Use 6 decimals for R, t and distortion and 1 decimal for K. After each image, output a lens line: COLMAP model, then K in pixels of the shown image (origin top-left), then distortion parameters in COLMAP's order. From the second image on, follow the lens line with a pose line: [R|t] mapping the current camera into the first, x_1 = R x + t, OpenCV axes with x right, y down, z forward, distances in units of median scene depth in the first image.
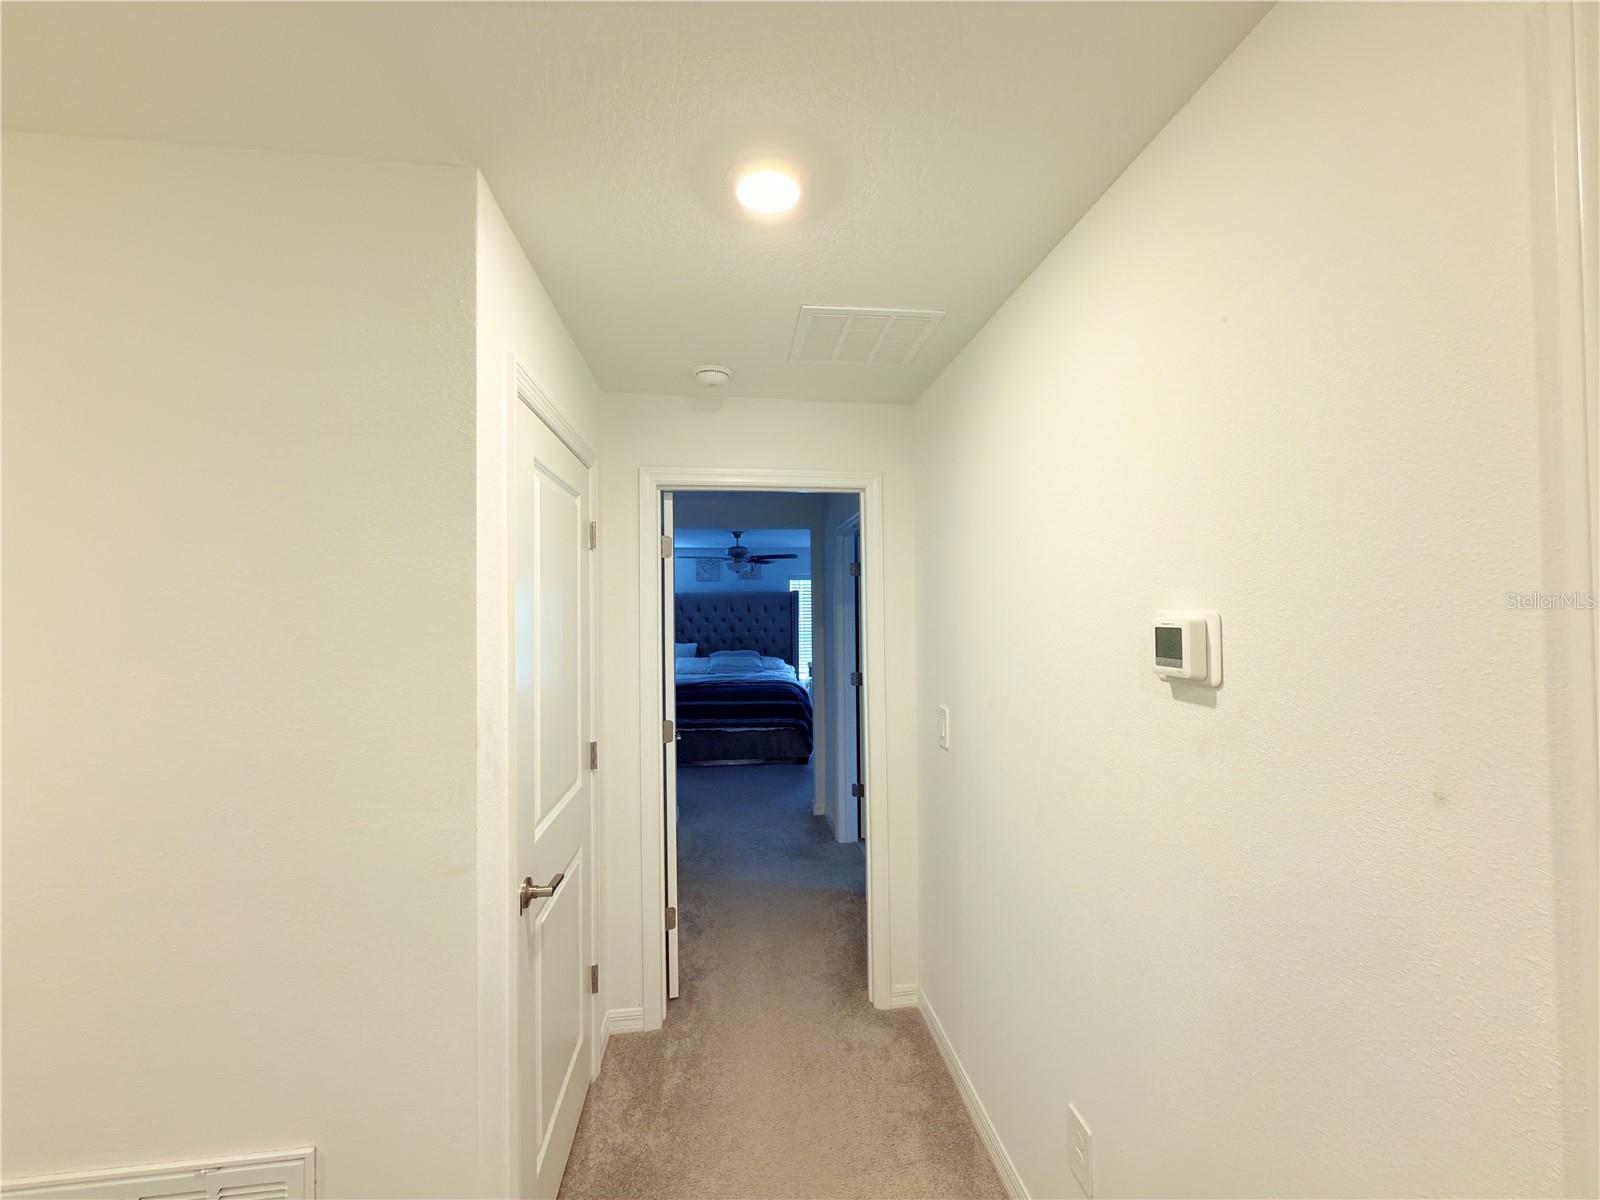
lens RADIAL K [[635.9, 0, 800.0], [0, 635.9, 600.0], [0, 0, 1]] dist [-0.000935, 0.000273]
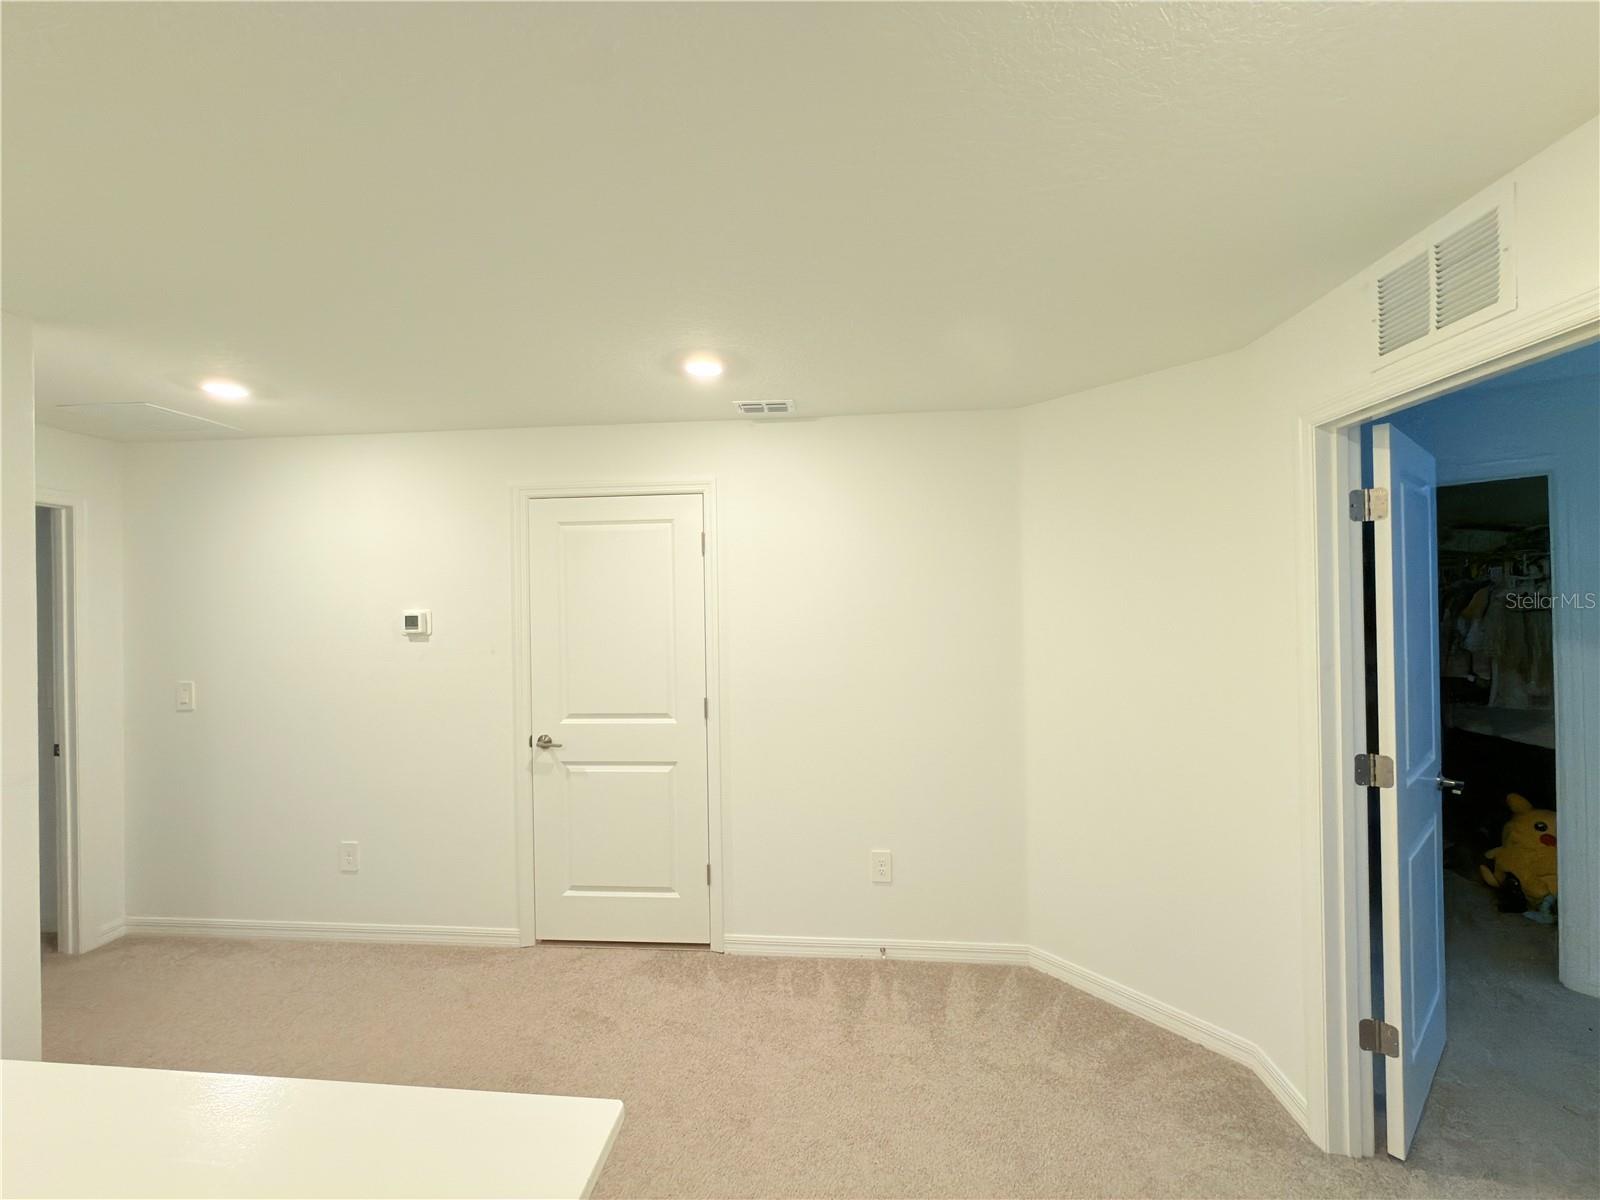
lens RADIAL K [[635.9, 0, 800.0], [0, 635.9, 600.0], [0, 0, 1]] dist [-0.000935, 0.000273]
pose [[0.189786, 0.008621, 0.981788, -0.580999], [-0.004749, 0.999958, -0.007863, -0.004445], [-0.981814, -0.003170, 0.189819, -0.384502]]
